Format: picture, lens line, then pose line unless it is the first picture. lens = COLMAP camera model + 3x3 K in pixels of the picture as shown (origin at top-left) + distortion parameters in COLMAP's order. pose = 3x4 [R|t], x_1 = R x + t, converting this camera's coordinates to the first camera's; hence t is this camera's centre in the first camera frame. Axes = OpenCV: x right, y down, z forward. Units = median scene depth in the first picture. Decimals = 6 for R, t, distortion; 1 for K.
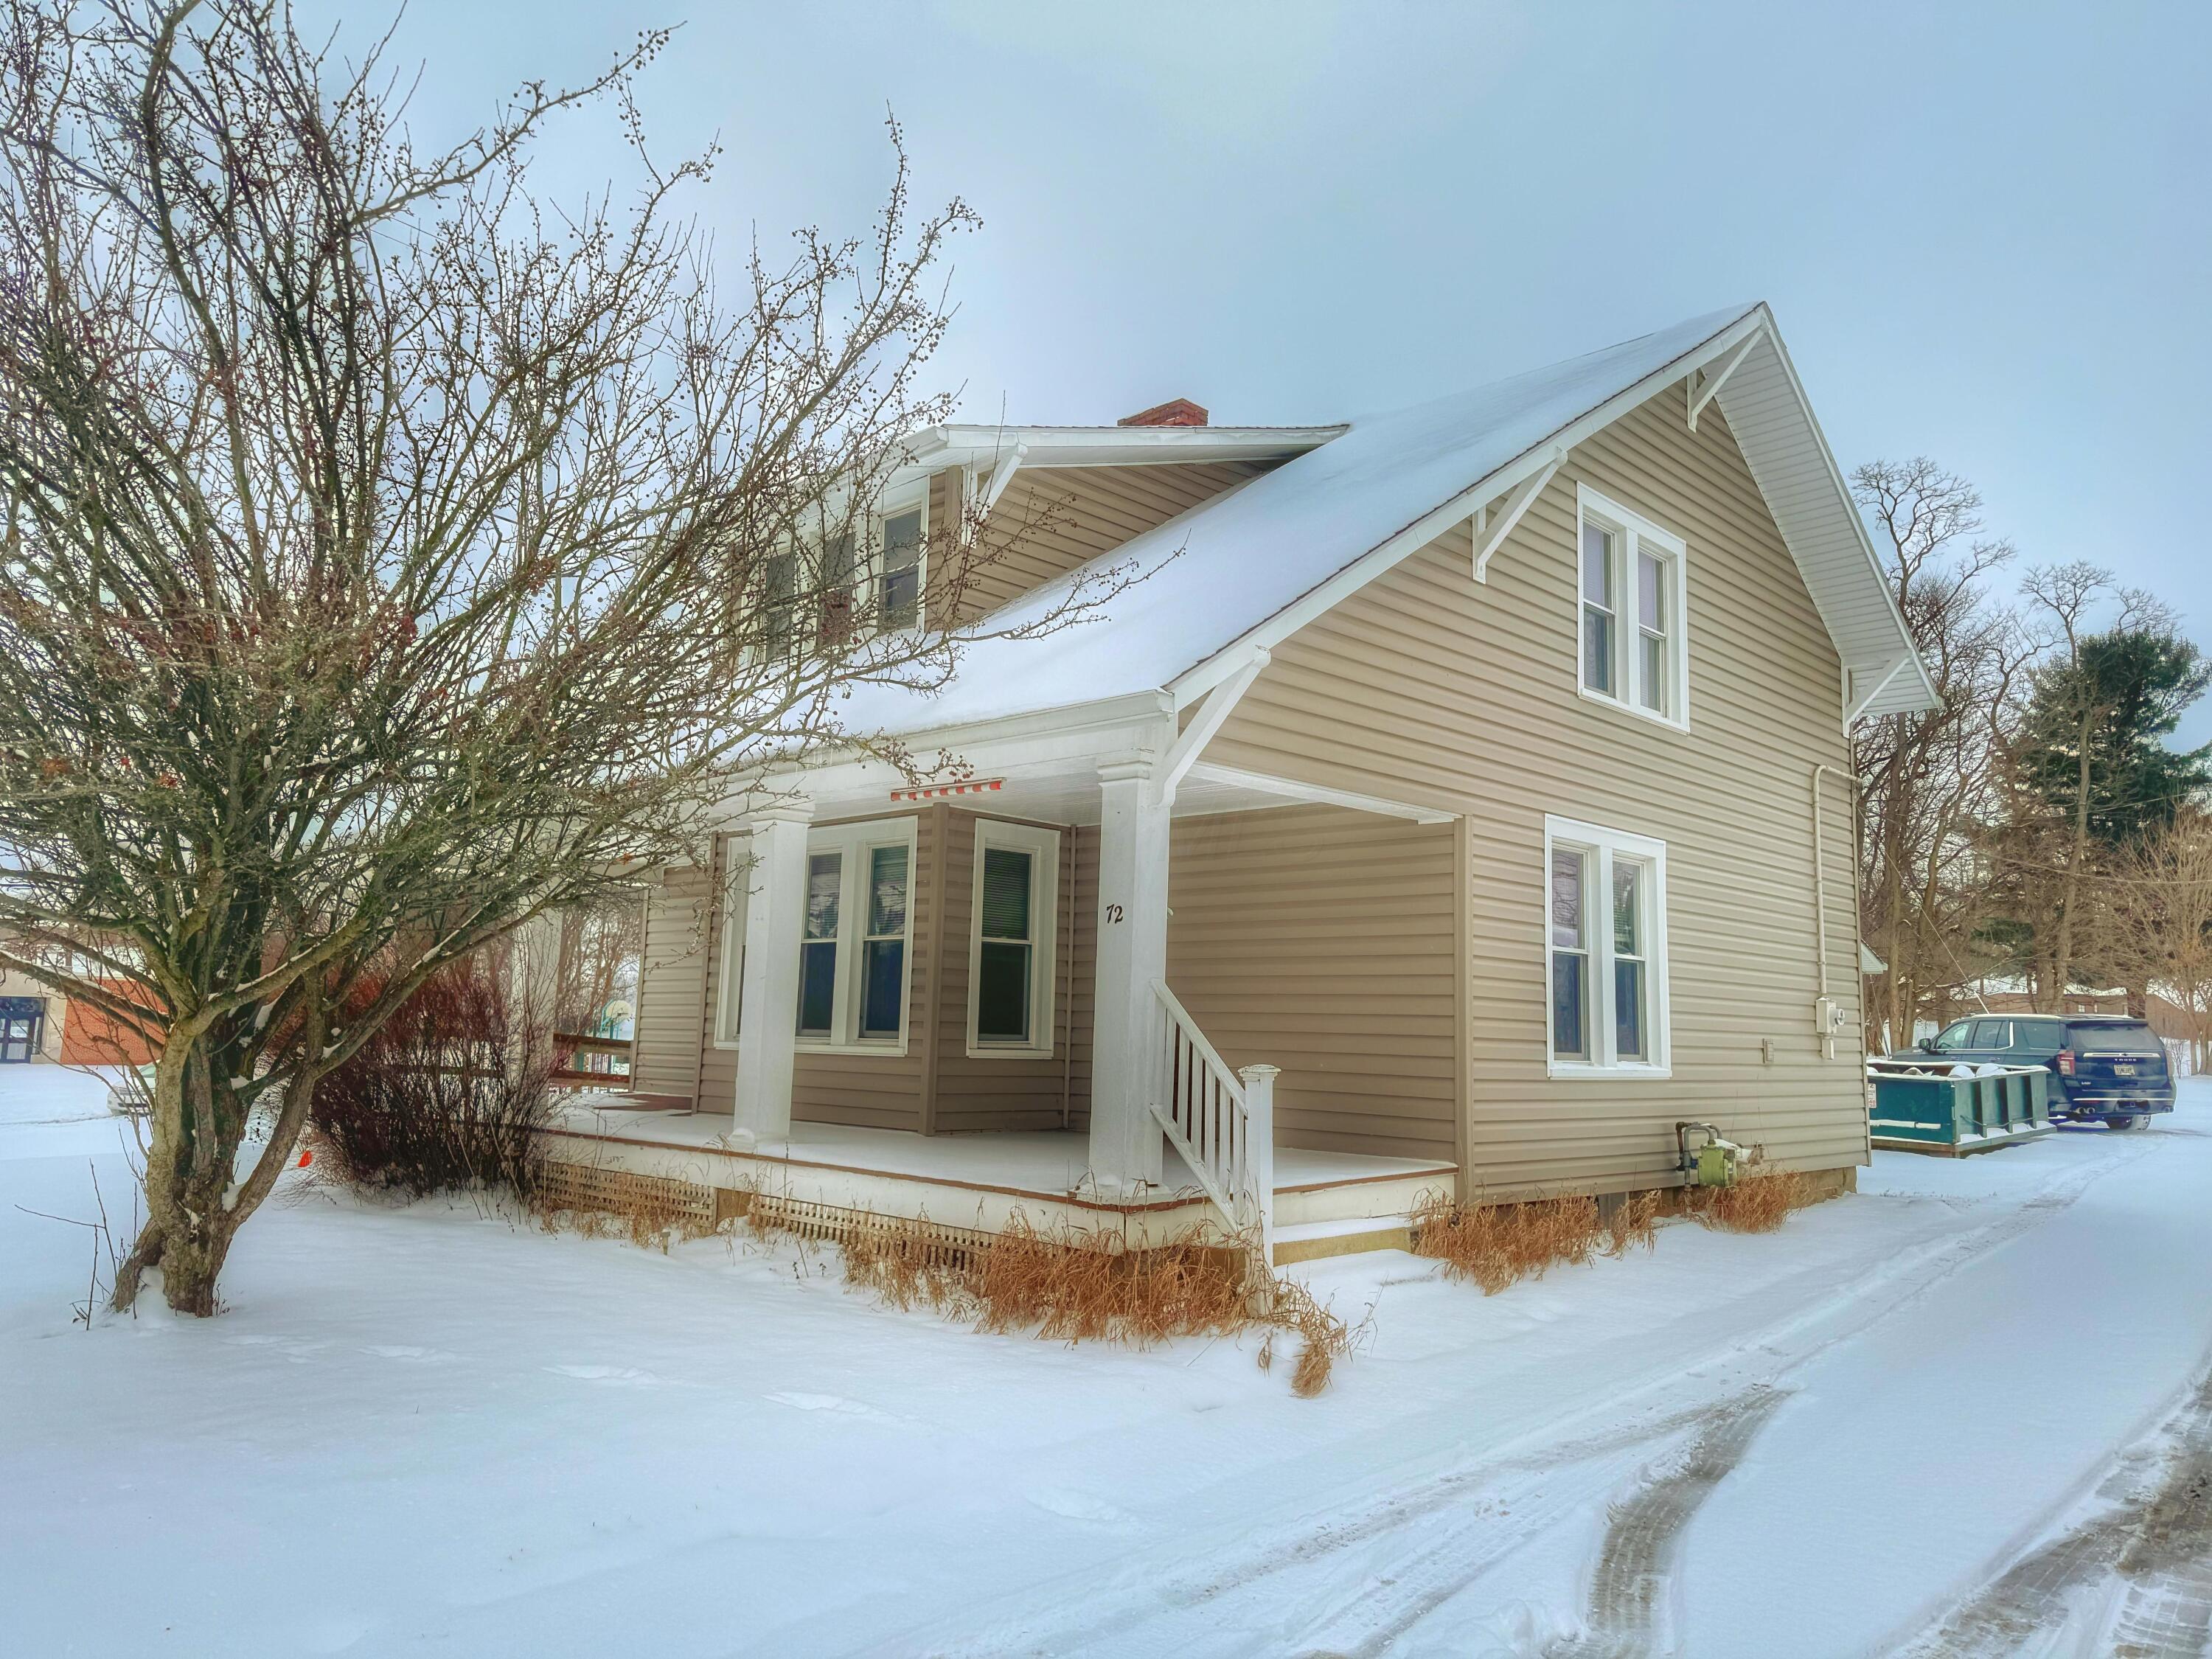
lens RADIAL K [[1554.7, 0, 1106.0], [0, 1554.7, 829.5], [0, 0, 1]] dist [0.037014, -0.001468]
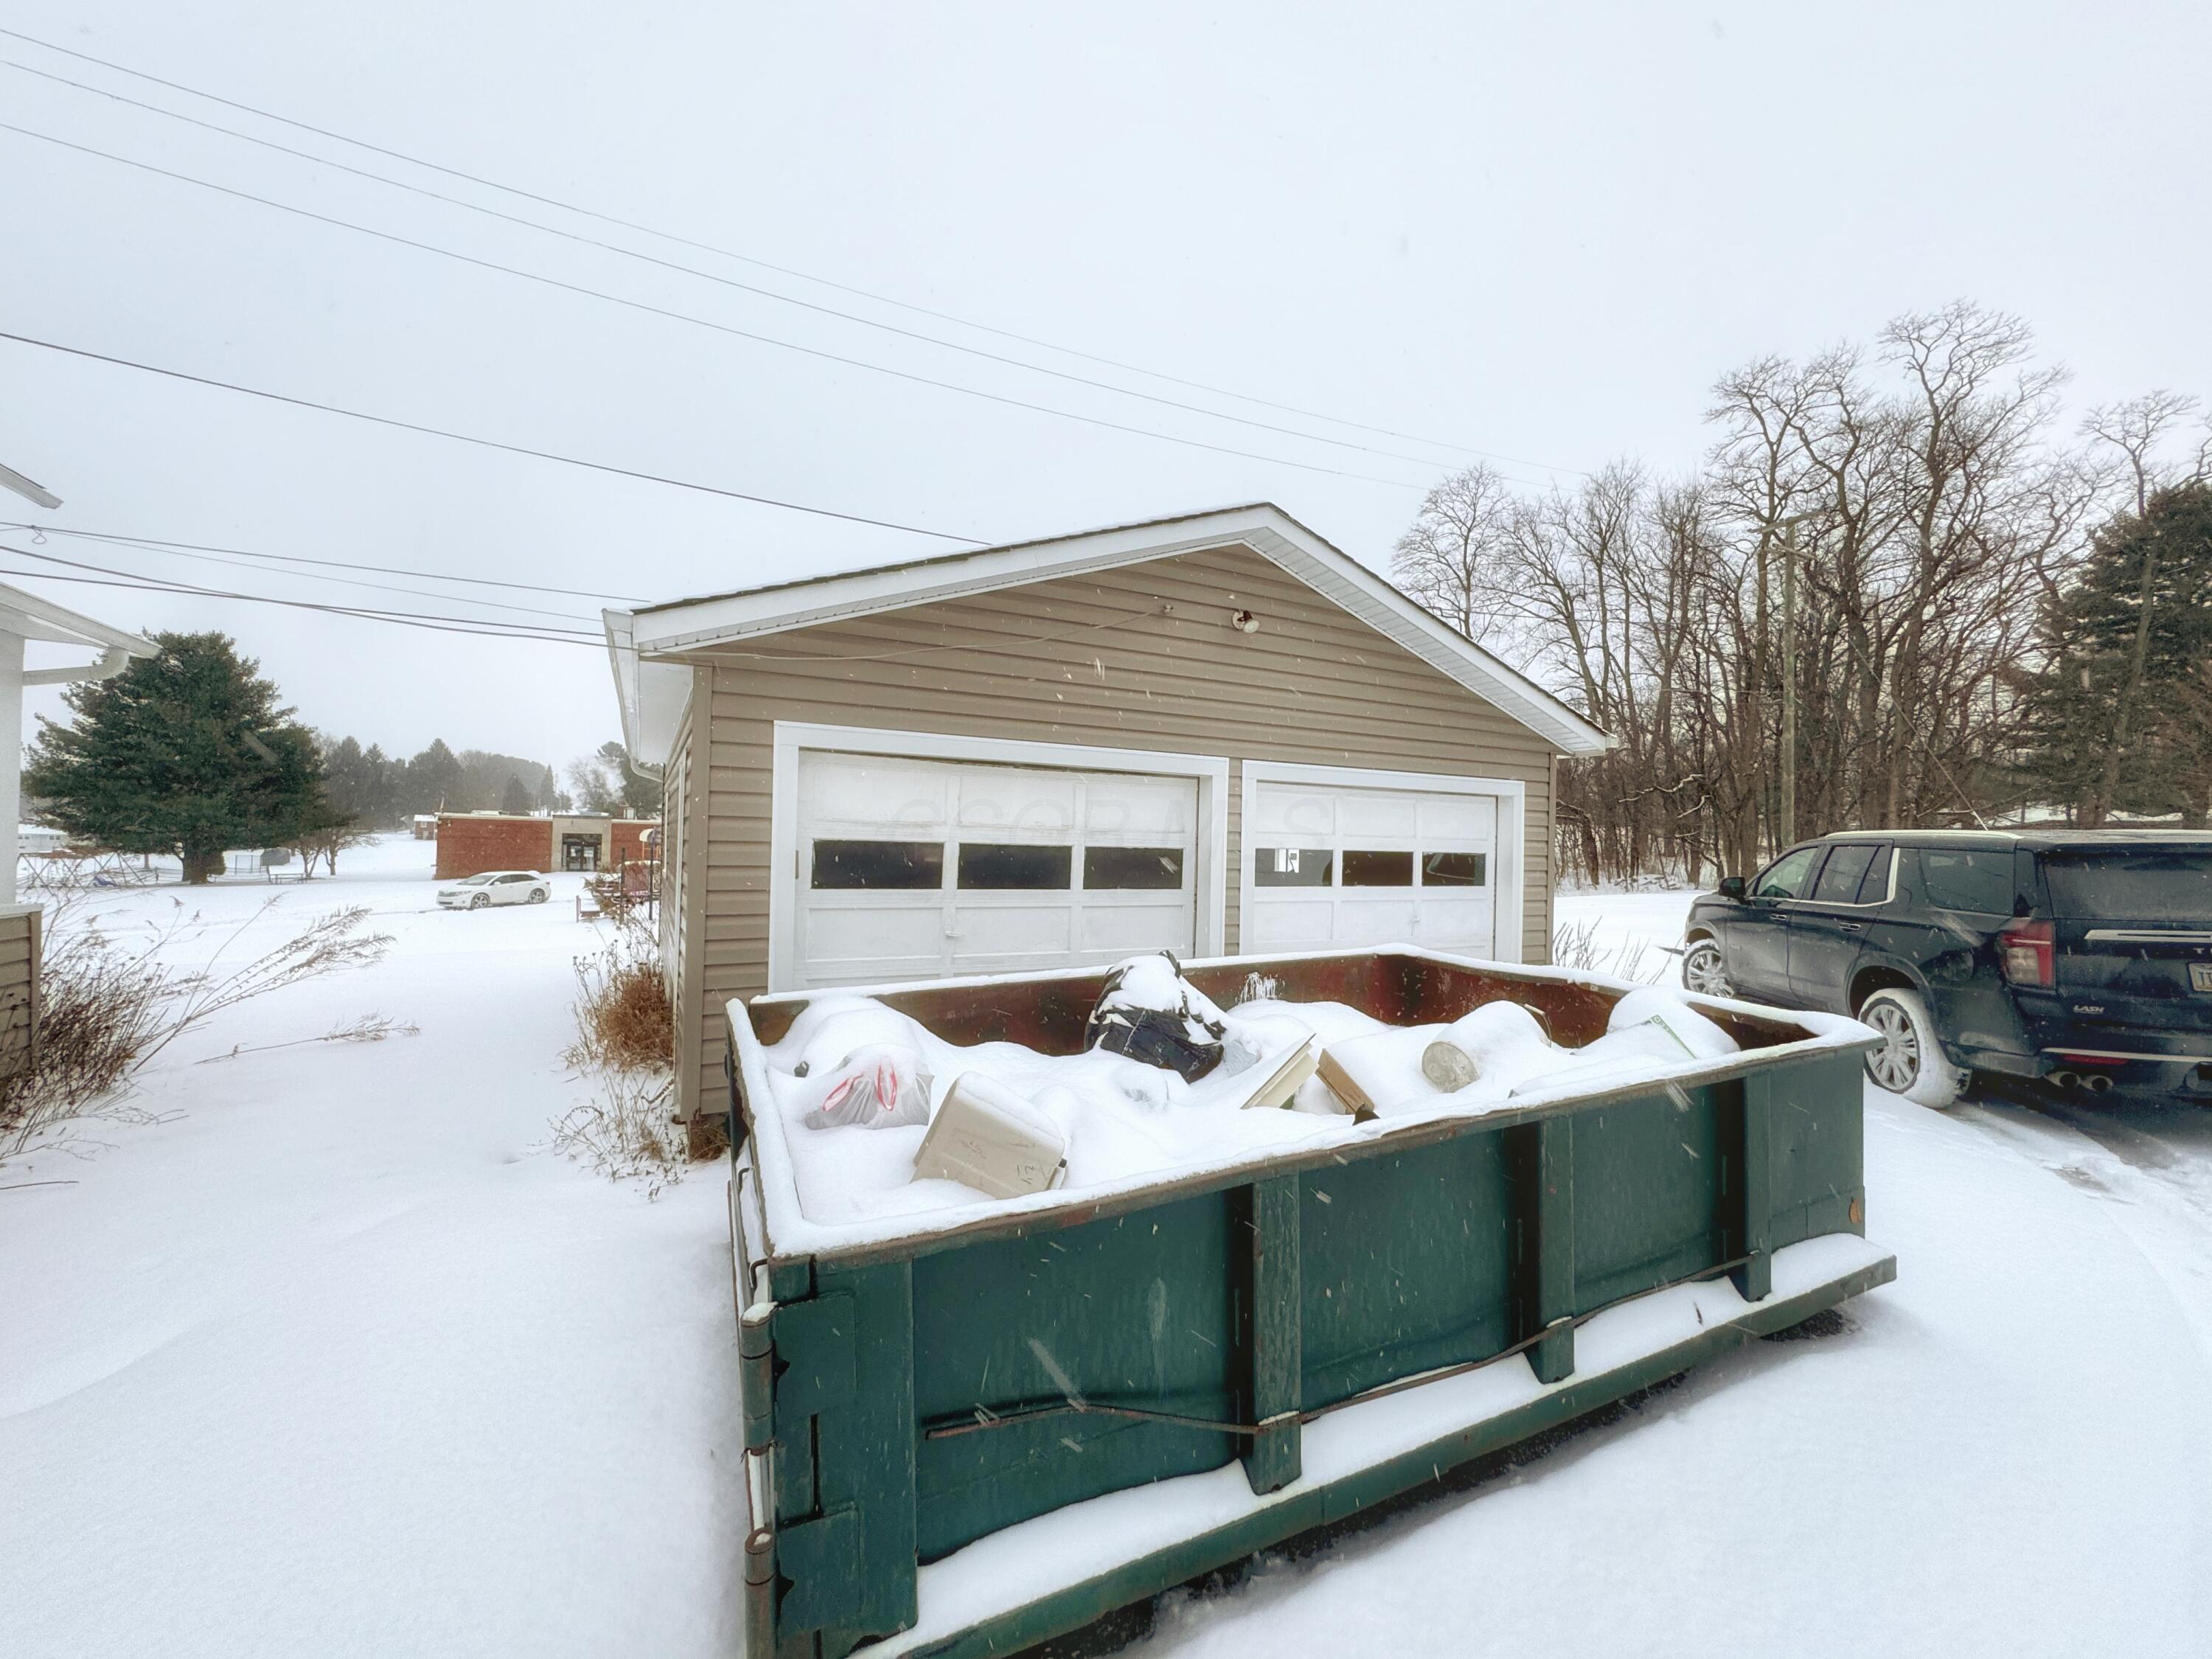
lens RADIAL K [[886.3, 0, 1106.0], [0, 886.3, 829.5], [0, 0, 1]] dist [0.008810, -0.000065]
pose [[0.954599, -0.014465, -0.297544, 0.770200], [0.043289, 0.994954, 0.090513, 0.148702], [0.294733, -0.099284, 0.950408, 1.223018]]
